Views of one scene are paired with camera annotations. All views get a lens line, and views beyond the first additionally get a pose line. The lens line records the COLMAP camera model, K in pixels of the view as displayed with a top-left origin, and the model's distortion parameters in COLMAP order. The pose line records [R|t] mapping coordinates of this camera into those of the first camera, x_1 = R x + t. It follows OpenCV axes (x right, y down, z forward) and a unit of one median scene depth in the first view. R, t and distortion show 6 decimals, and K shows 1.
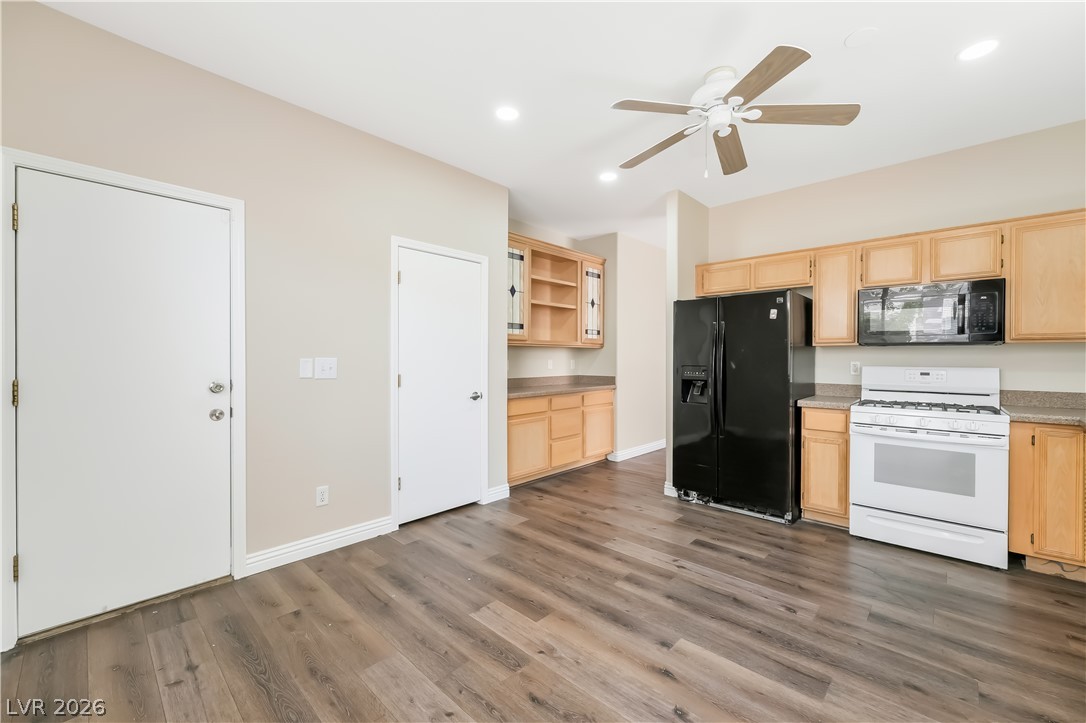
lens RADIAL K [[439.2, 0, 544.5], [0, 439.2, 366.5], [0, 0, 1]] dist [-0.000987, -0.000914]
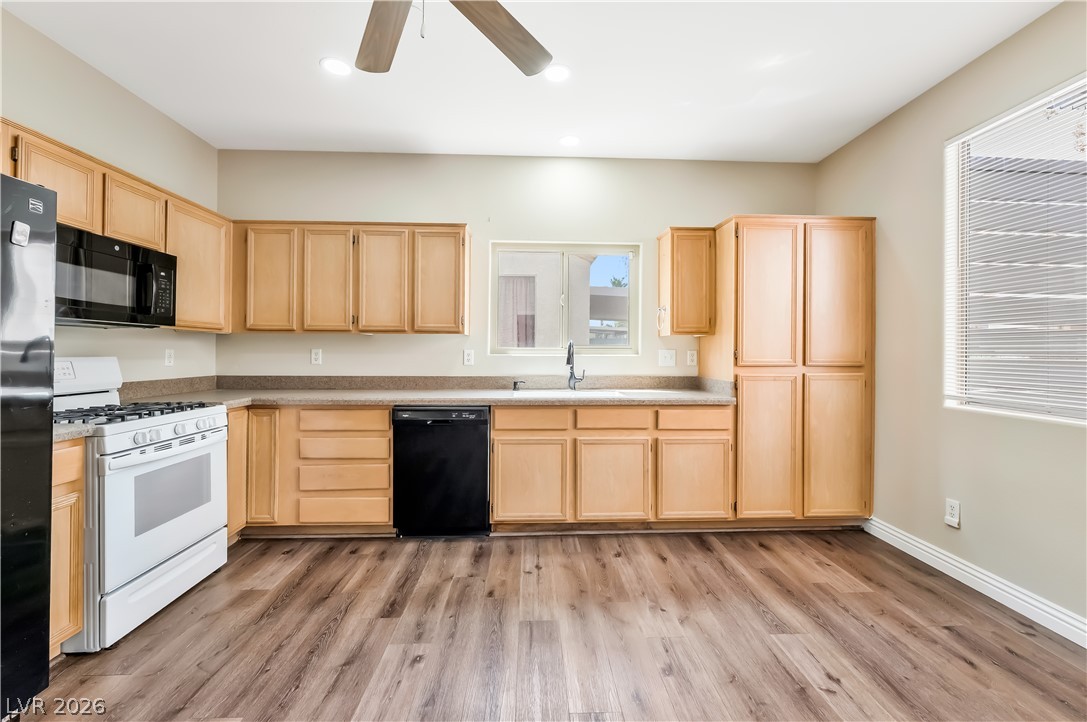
lens RADIAL K [[436.5, 0, 540.5], [0, 436.5, 357.5], [0, 0, 1]] dist [-0.000826, -0.000421]
pose [[-0.724584, -0.013942, 0.689045, -0.139675], [-0.014919, 0.999878, 0.004544, -0.015885], [-0.689025, -0.006988, -0.724704, 1.239584]]
